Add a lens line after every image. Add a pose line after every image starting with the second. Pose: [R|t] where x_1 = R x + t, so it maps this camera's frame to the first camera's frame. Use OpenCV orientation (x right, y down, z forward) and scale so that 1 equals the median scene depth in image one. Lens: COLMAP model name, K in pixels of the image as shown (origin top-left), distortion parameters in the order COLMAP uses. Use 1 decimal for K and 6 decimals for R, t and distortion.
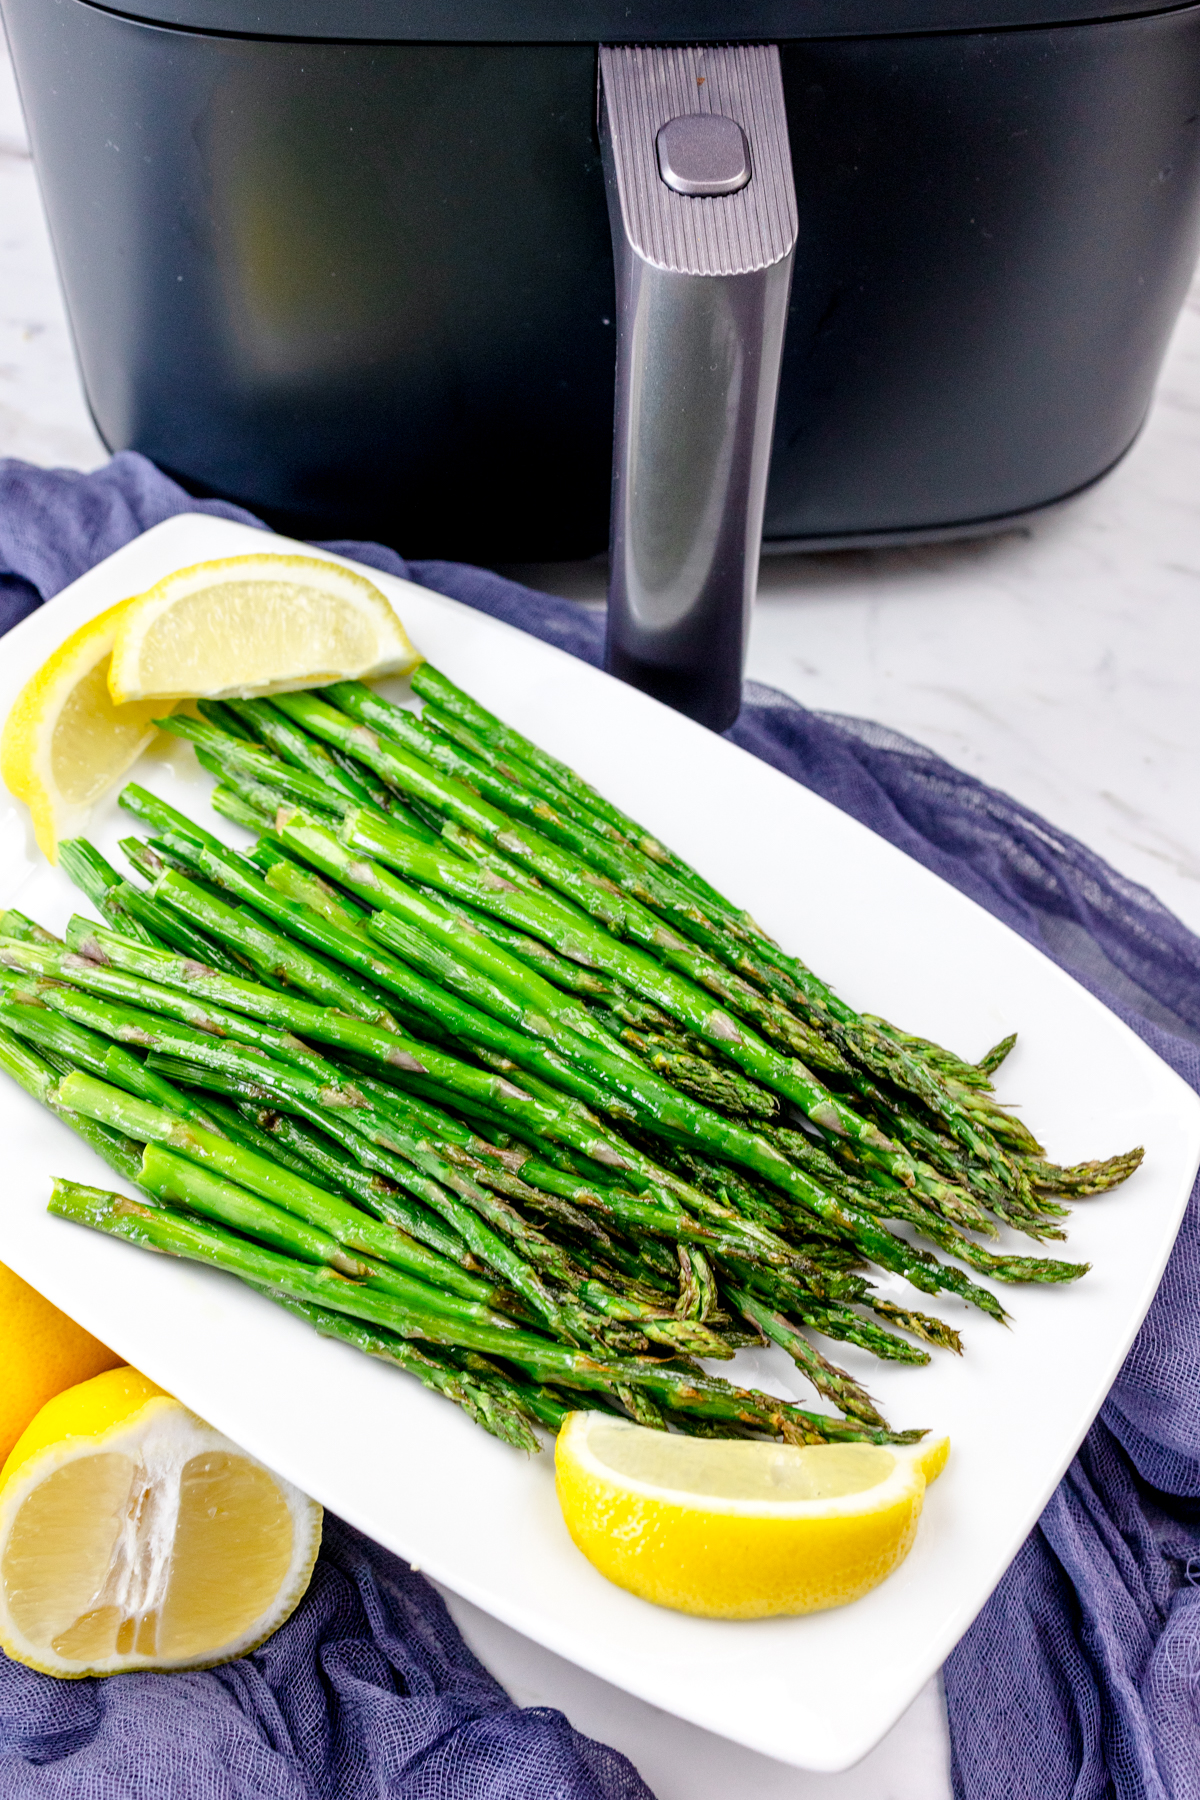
lens RADIAL K [[1988.3, 0, 600.0], [0, 1988.3, 898.2], [0, 0, 1]] dist [0.050416, 0.000000]
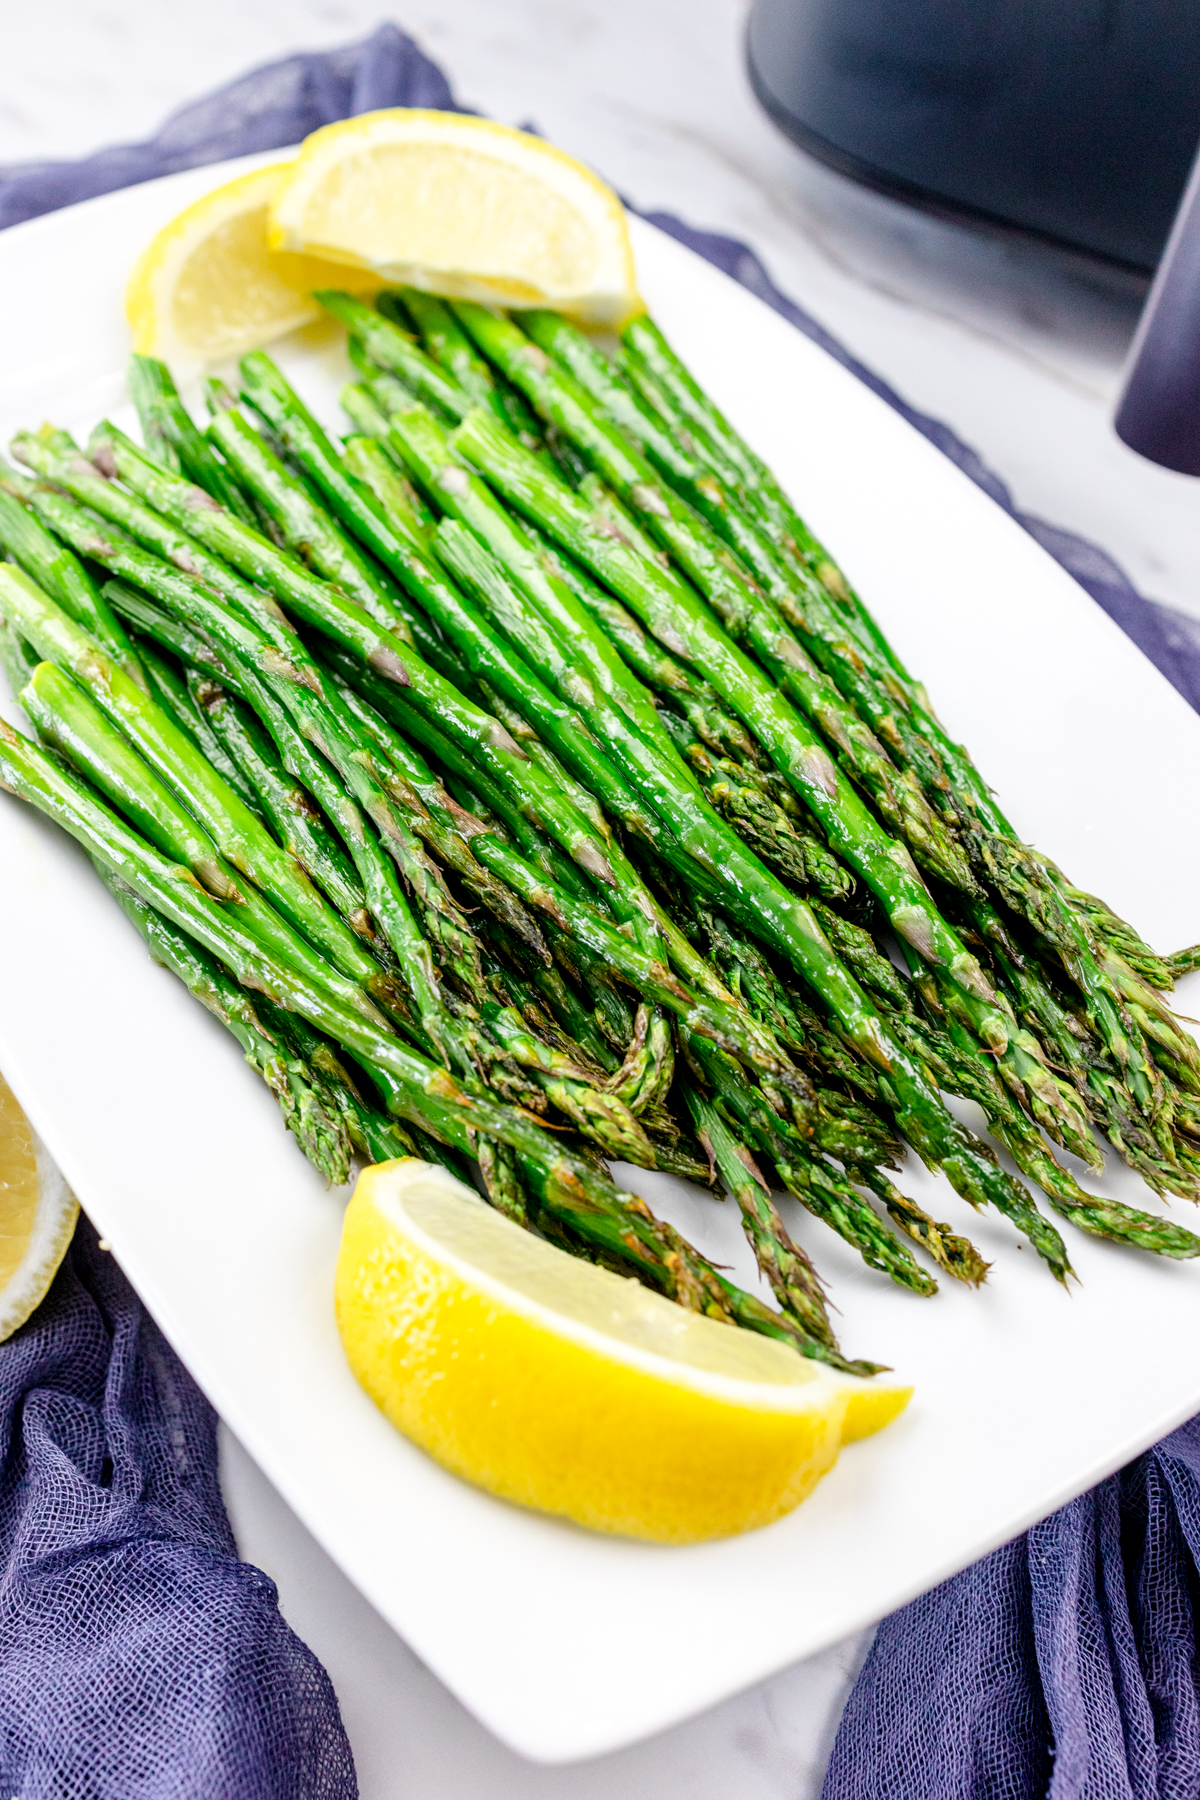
lens RADIAL K [[1988.3, 0, 586.9], [0, 1988.3, 889.1], [0, 0, 1]] dist [0.050416, 0.000000]
pose [[0.920180, 0.305452, -0.244884, 0.177383], [-0.333573, 0.939151, -0.082006, 0.195449], [0.204934, 0.157147, 0.966078, 0.301364]]
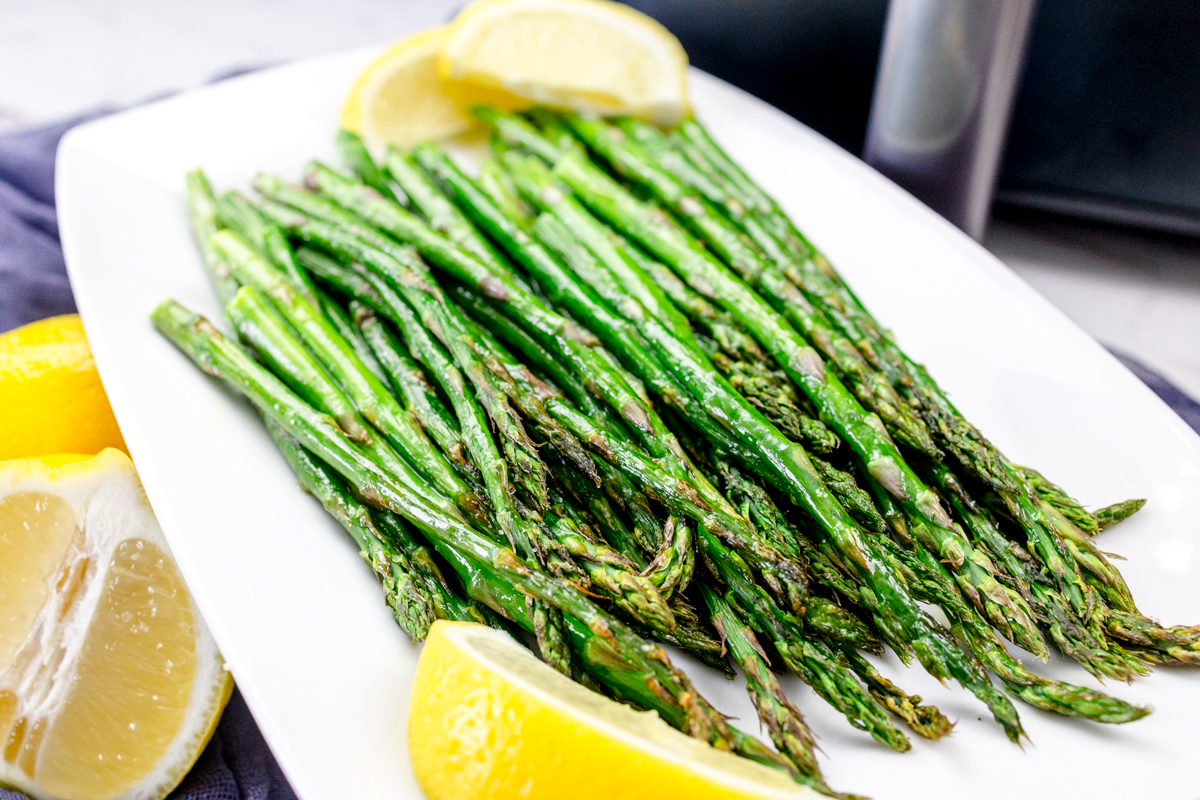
lens RADIAL K [[1325.5, 0, 597.1], [0, 1325.5, 377.0], [0, 0, 1]] dist [0.050416, 0.000000]
pose [[0.892269, 0.249278, -0.376452, 0.214480], [-0.371812, 0.878694, -0.299420, 0.302847], [0.256147, 0.407133, 0.876716, 0.430851]]
